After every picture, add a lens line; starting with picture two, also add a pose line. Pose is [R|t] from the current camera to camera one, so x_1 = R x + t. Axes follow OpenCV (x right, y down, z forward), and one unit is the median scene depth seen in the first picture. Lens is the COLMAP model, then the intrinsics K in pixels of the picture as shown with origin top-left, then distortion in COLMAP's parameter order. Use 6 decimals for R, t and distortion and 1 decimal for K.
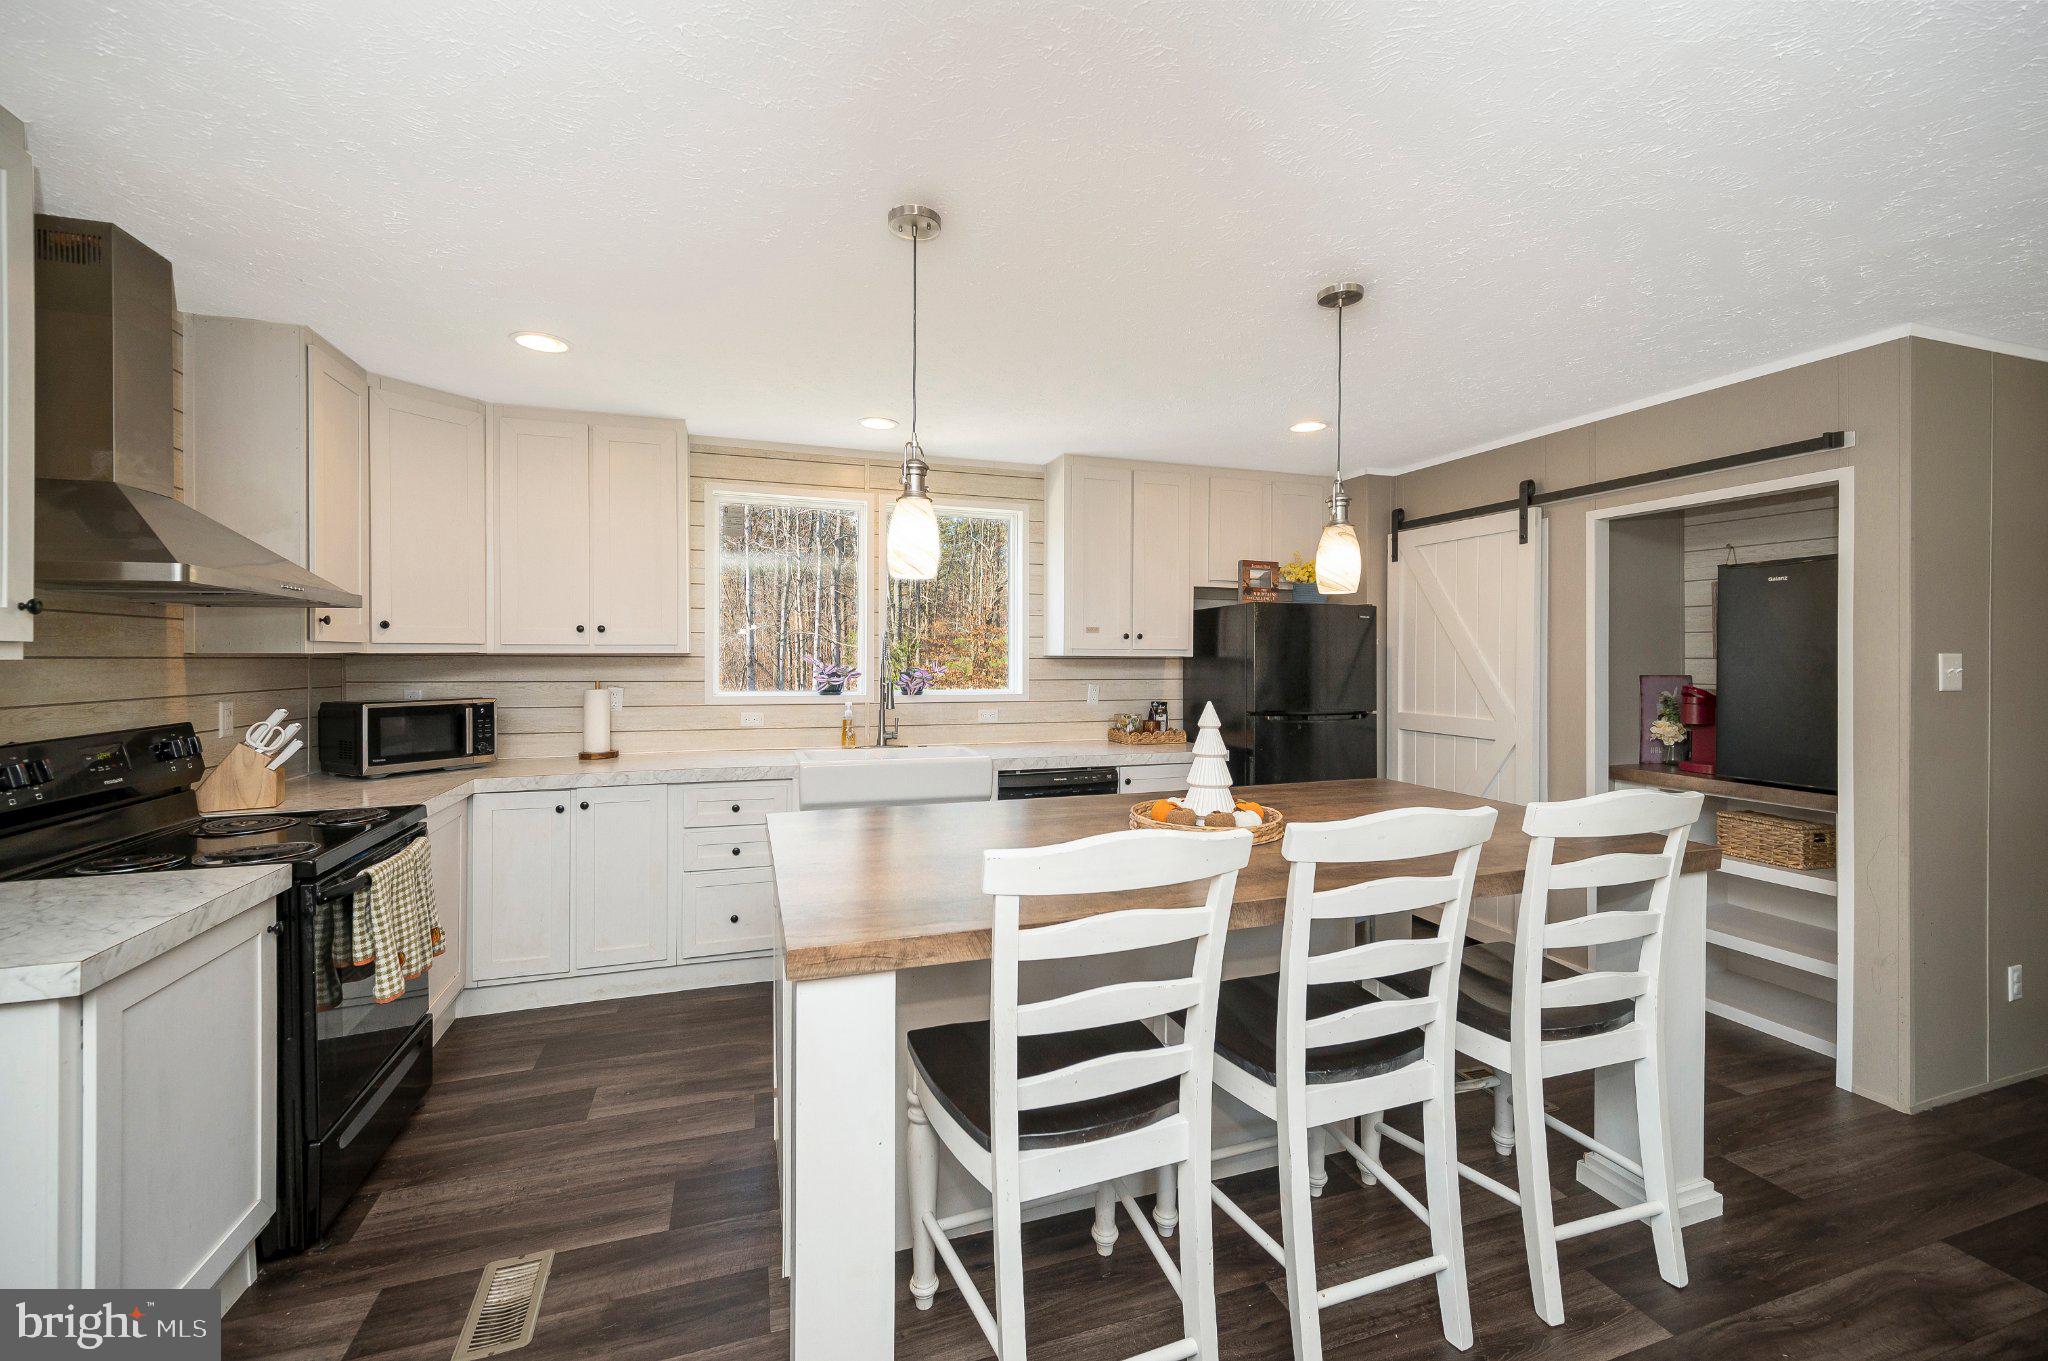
lens RADIAL K [[869.0, 0, 1036.5], [0, 869.0, 647.7], [0, 0, 1]] dist [-0.000495, -0.000078]
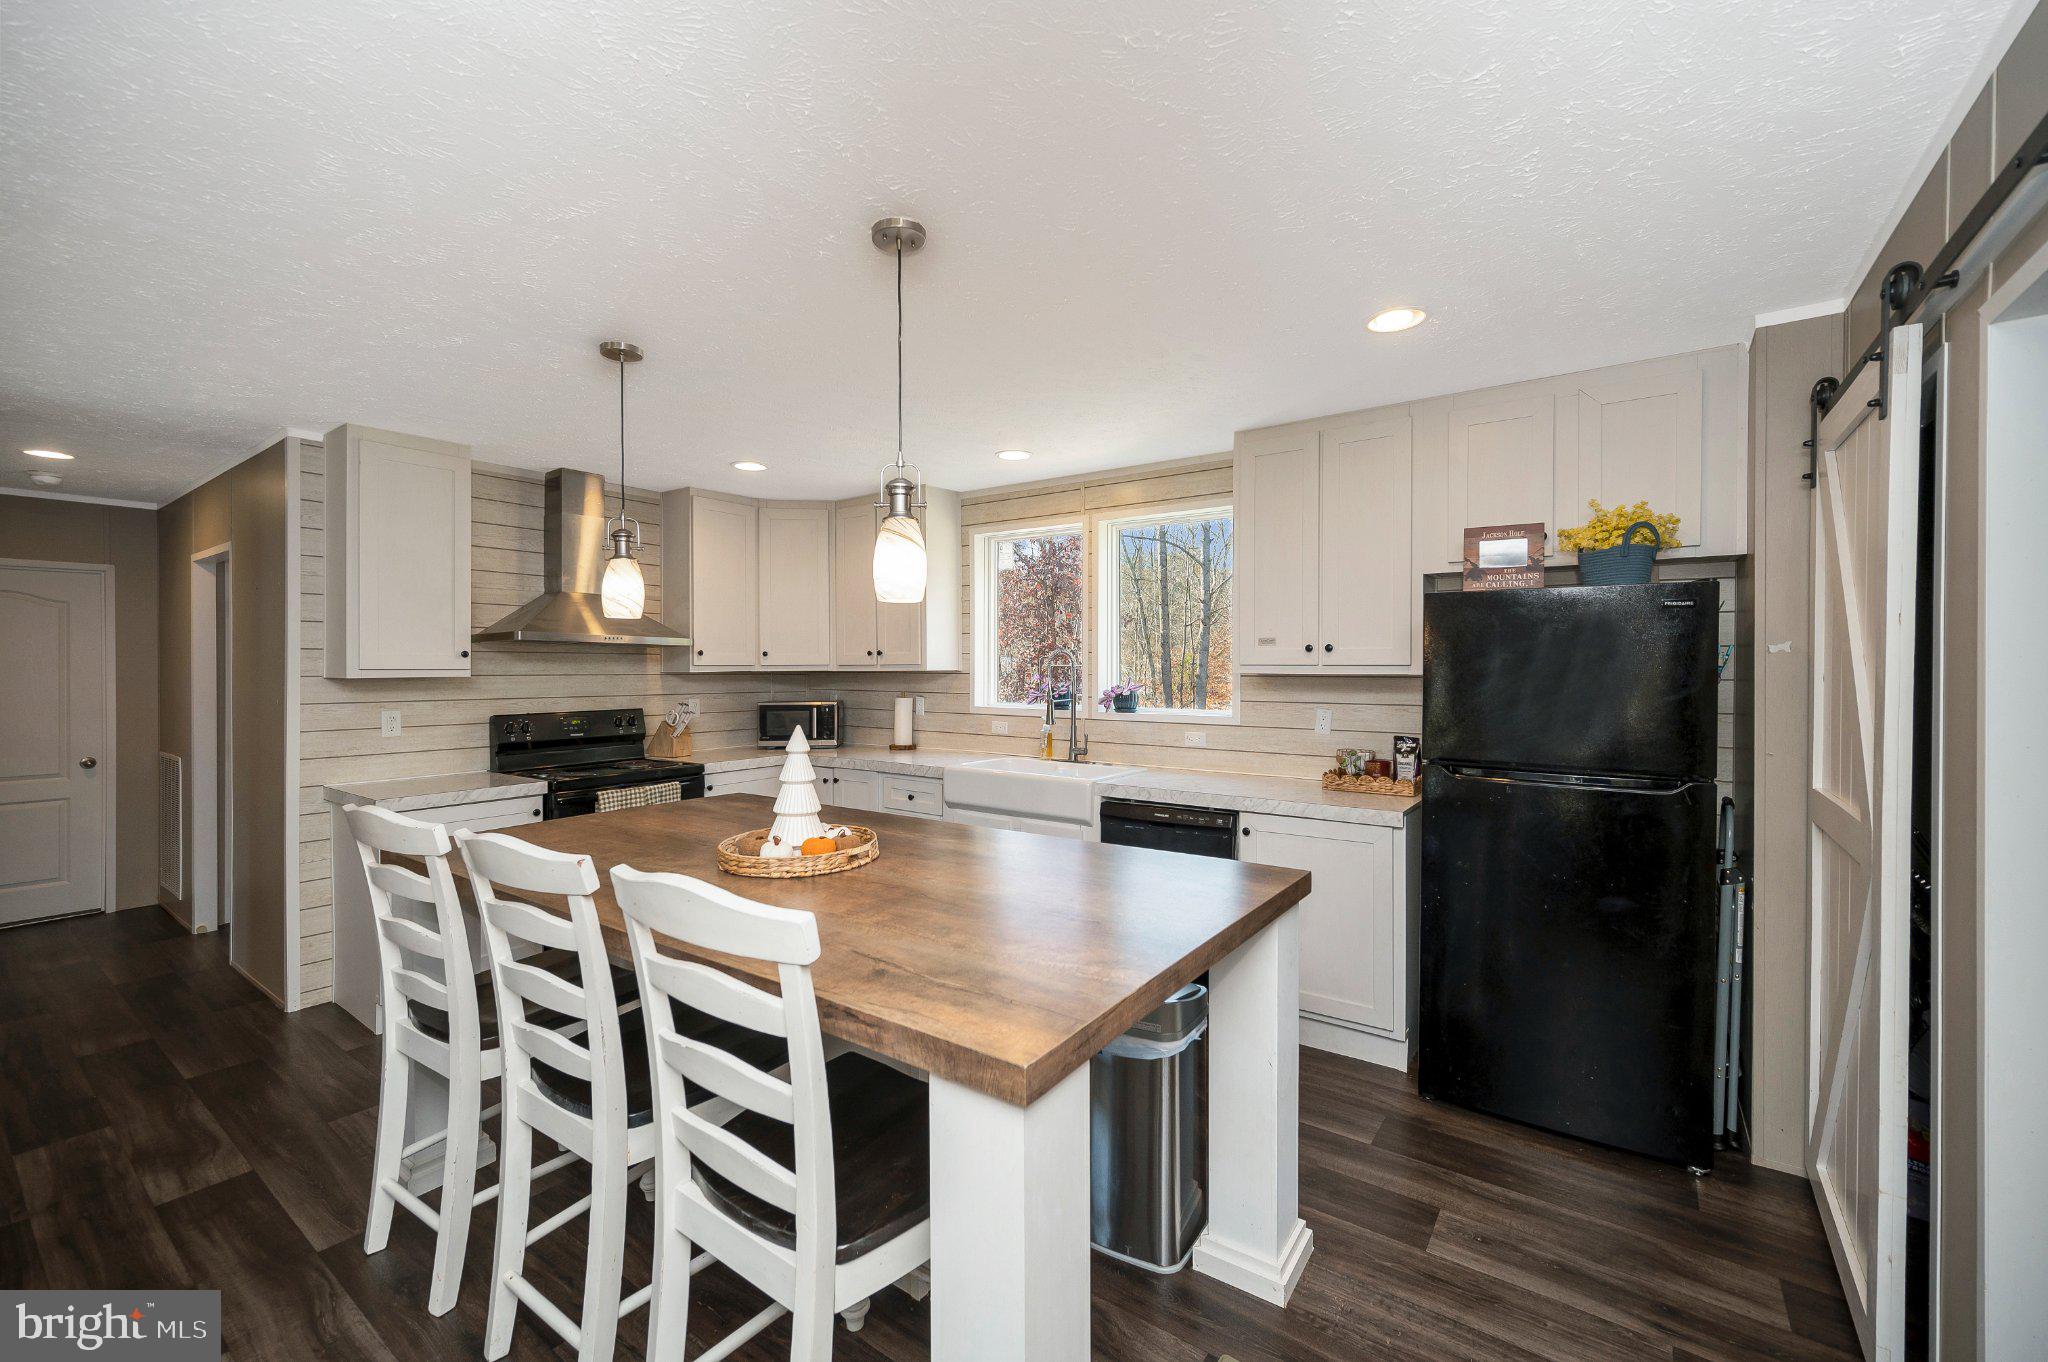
lens RADIAL K [[839.1, 0, 994.8], [0, 839.1, 677.3], [0, 0, 1]] dist [0.000469, -0.000032]
pose [[0.565781, 0.006080, -0.824533, 0.658253], [0.009903, 0.999851, 0.014168, -0.000545], [0.824496, -0.016181, 0.565636, 0.405226]]
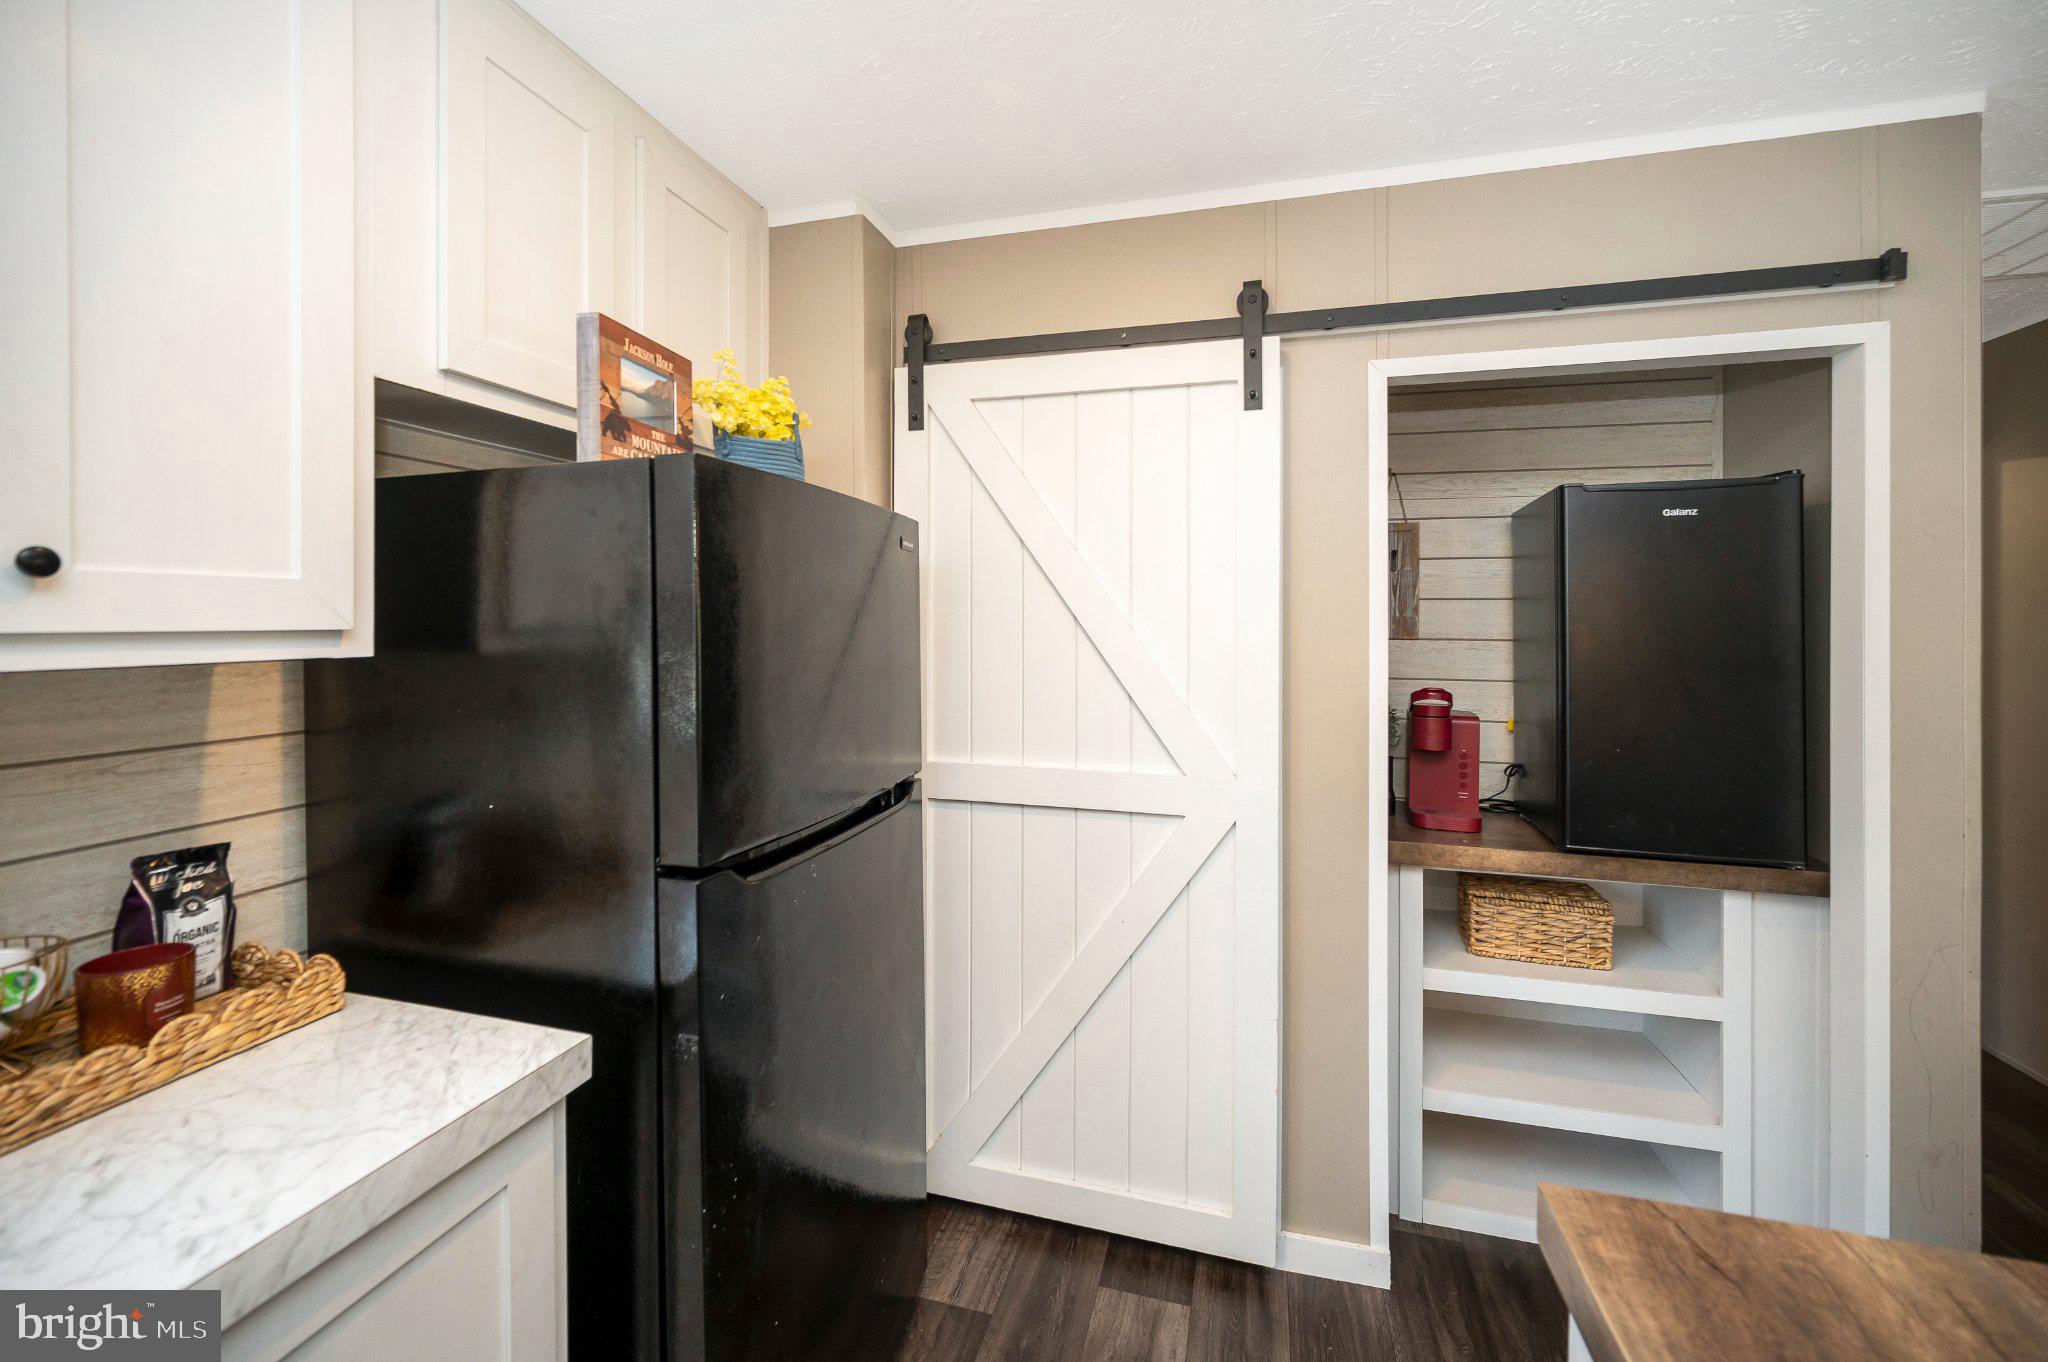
lens RADIAL K [[827.5, 0, 1020.8], [0, 827.5, 631.4], [0, 0, 1]] dist [-0.000200, -0.000154]
pose [[0.552196, -0.008938, 0.833666, 0.101061], [-0.004848, 0.999891, 0.013931, -0.000993], [-0.833700, -0.011734, 0.552093, 0.860192]]
